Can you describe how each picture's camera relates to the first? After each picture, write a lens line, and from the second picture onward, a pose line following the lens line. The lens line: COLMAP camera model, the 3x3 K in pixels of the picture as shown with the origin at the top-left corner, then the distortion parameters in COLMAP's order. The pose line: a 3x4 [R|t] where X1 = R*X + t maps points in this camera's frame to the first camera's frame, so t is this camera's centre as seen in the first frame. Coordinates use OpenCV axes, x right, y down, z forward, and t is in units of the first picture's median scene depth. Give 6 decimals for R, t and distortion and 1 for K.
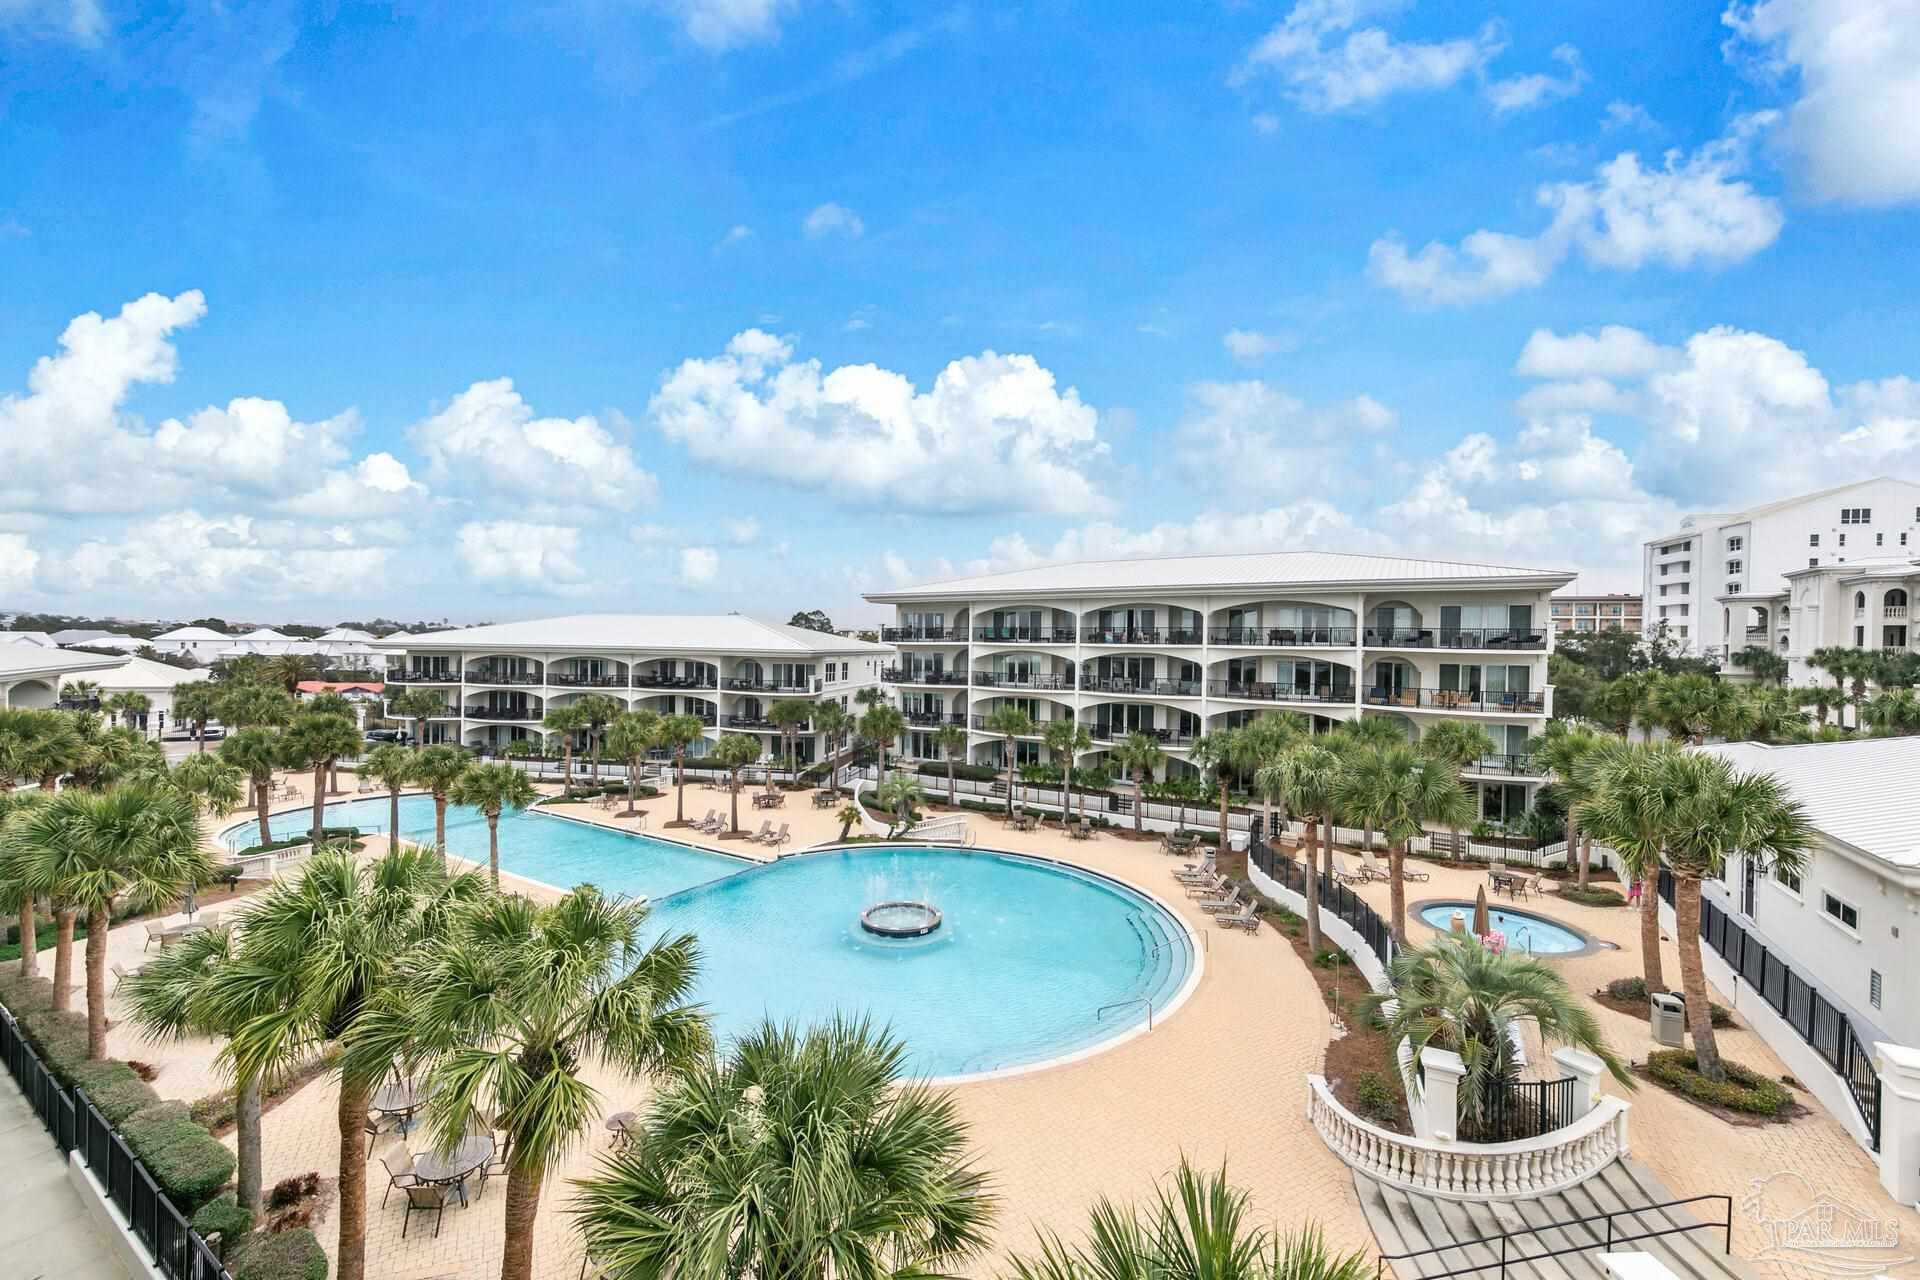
lens RADIAL K [[729.7, 0, 972.2], [0, 729.7, 650.4], [0, 0, 1]] dist [0.006595, -0.001224]
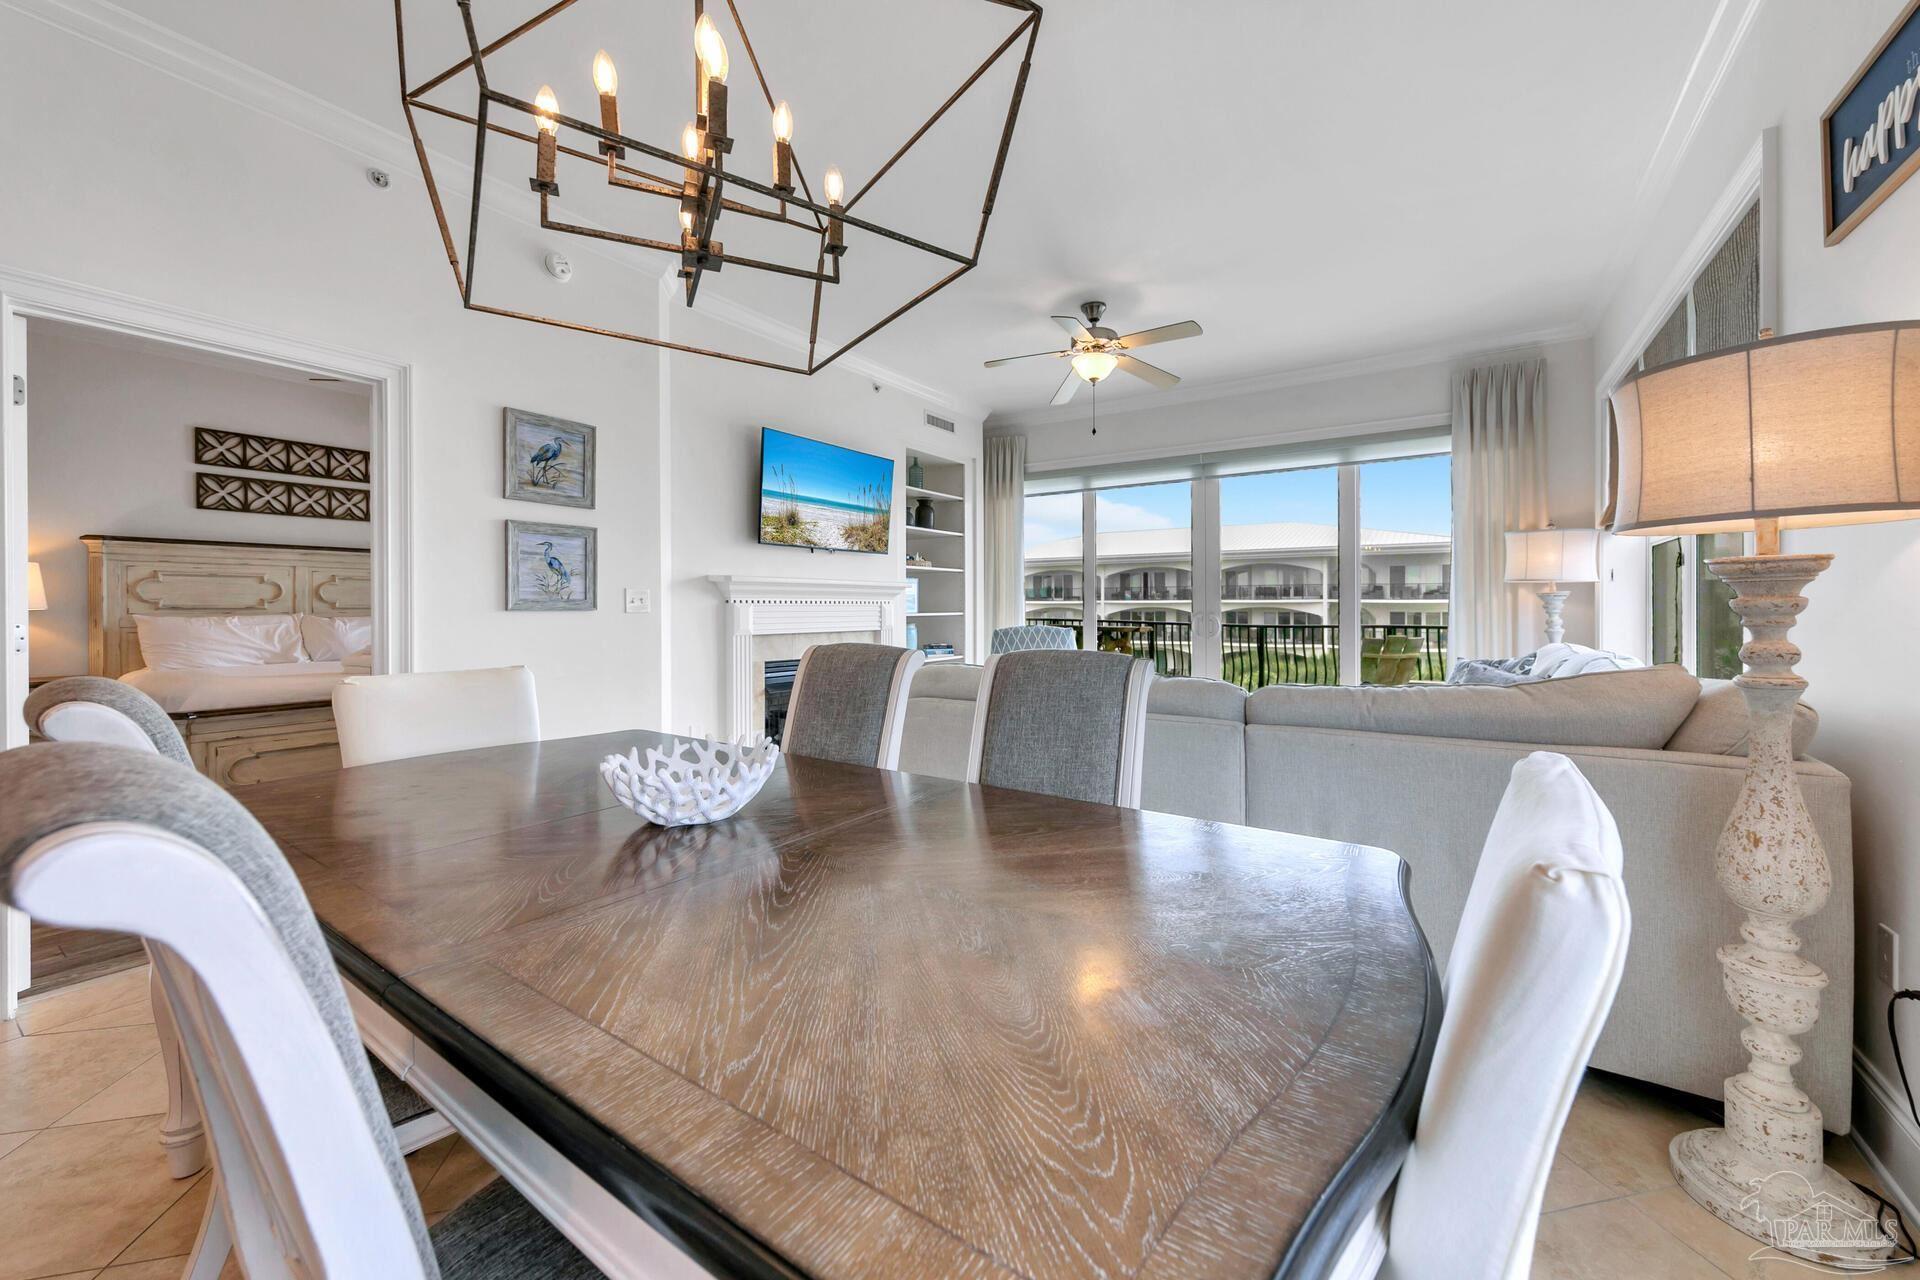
lens RADIAL K [[729.7, 0, 972.9], [0, 729.7, 613.4], [0, 0, 1]] dist [0.006595, -0.001224]
pose [[0.999015, -0.015961, -0.041396, -0.027384], [0.016159, 0.999860, 0.004445, 0.003637], [0.041319, -0.005110, 0.999133, -0.265877]]
